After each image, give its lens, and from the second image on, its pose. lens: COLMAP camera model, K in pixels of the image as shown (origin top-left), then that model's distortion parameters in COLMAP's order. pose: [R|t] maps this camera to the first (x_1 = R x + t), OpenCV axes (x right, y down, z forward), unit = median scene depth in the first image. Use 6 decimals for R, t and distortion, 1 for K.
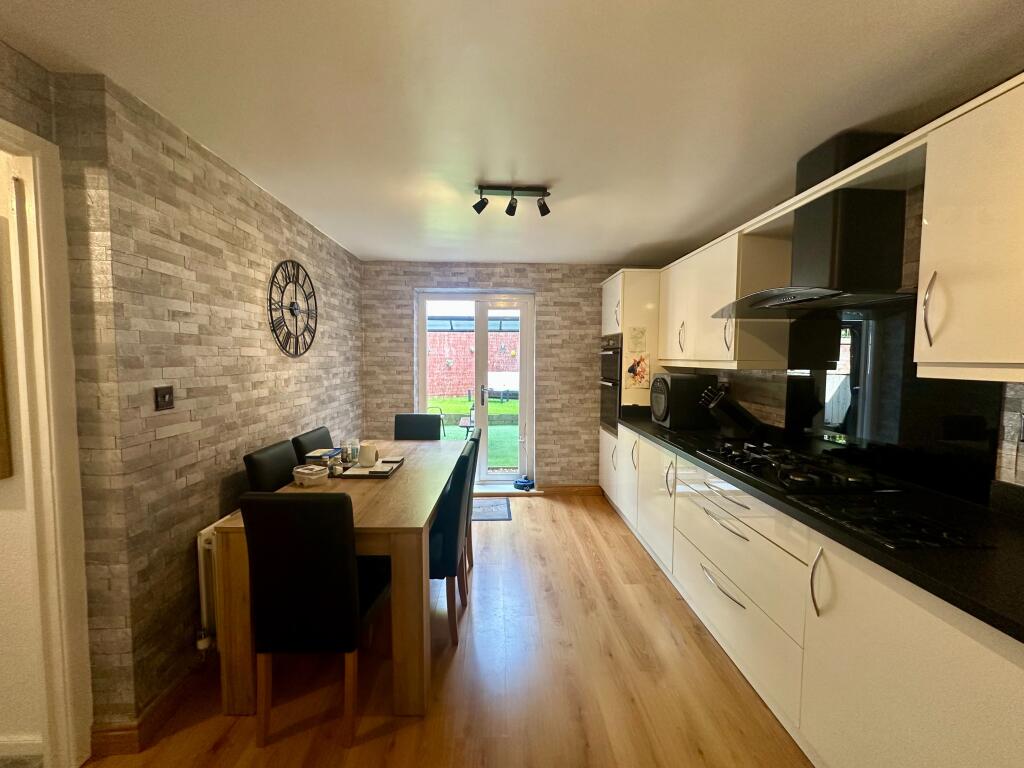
lens RADIAL K [[412.1, 0, 511.9], [0, 412.1, 380.8], [0, 0, 1]] dist [-0.000621, -0.000107]
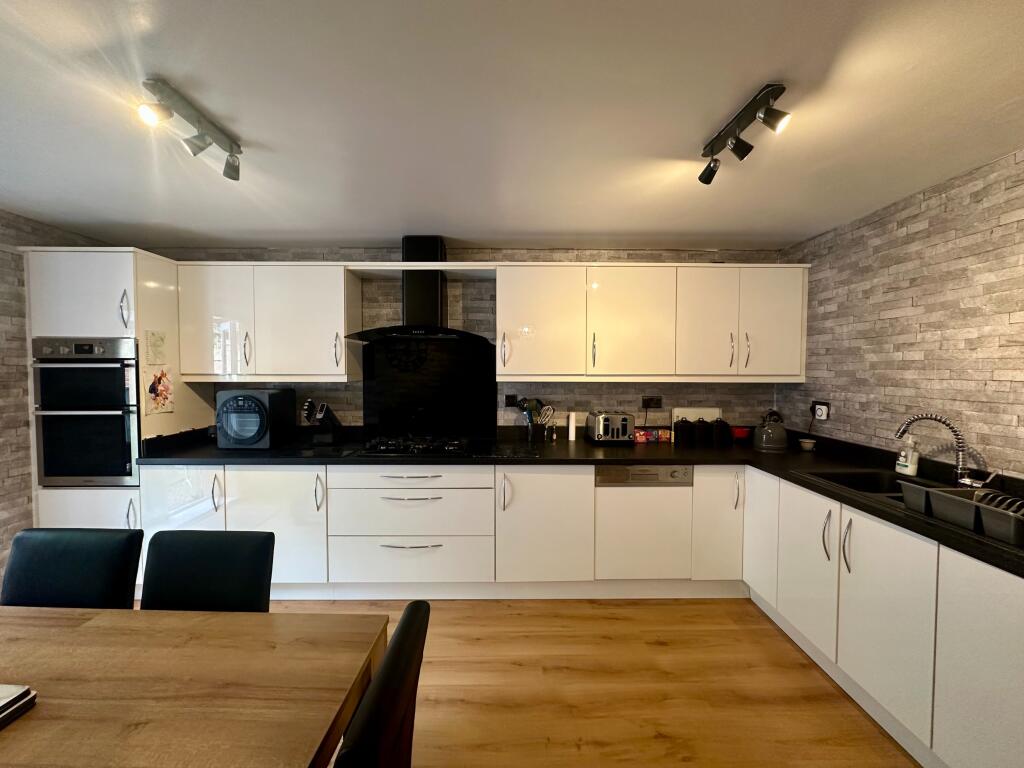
lens RADIAL K [[412.1, 0, 511.9], [0, 412.1, 380.8], [0, 0, 1]] dist [-0.000621, -0.000107]
pose [[0.029895, -0.038568, 0.998809, -0.483935], [0.057047, 0.997692, 0.036818, -0.036441], [-0.997924, 0.055878, 0.032026, 0.385004]]
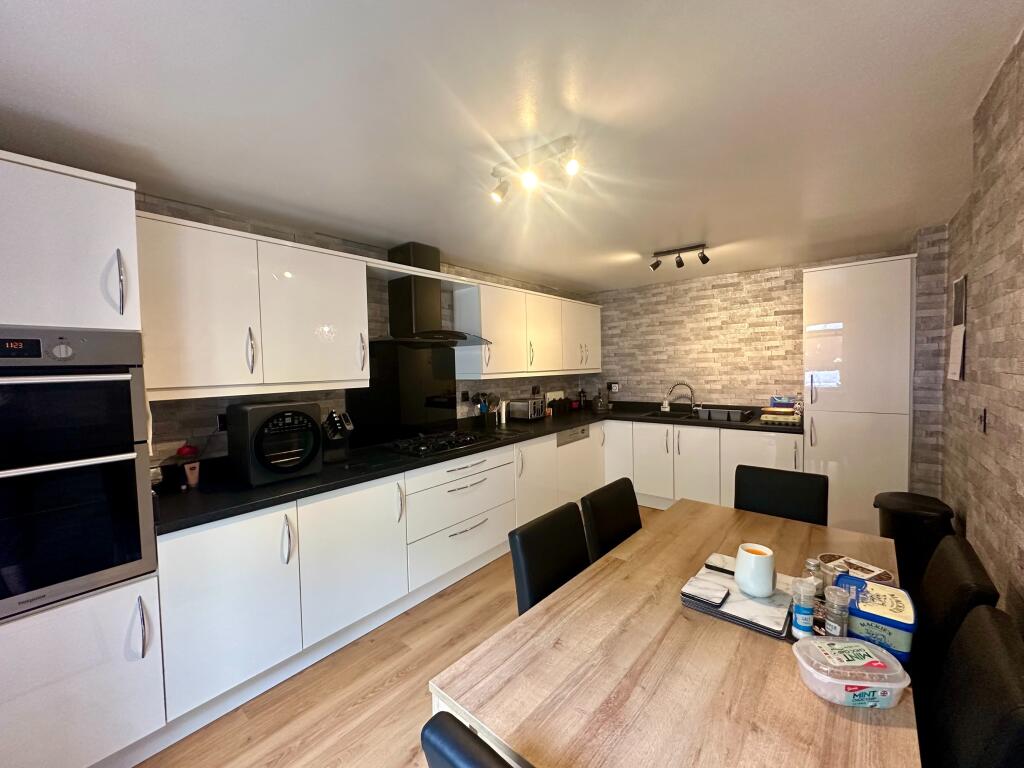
lens RADIAL K [[412.1, 0, 511.9], [0, 412.1, 380.8], [0, 0, 1]] dist [-0.000621, -0.000107]
pose [[-0.748826, -0.014932, 0.662599, -0.360519], [0.057443, 0.994522, 0.087331, -0.091568], [-0.660273, 0.103457, -0.743866, 1.222664]]
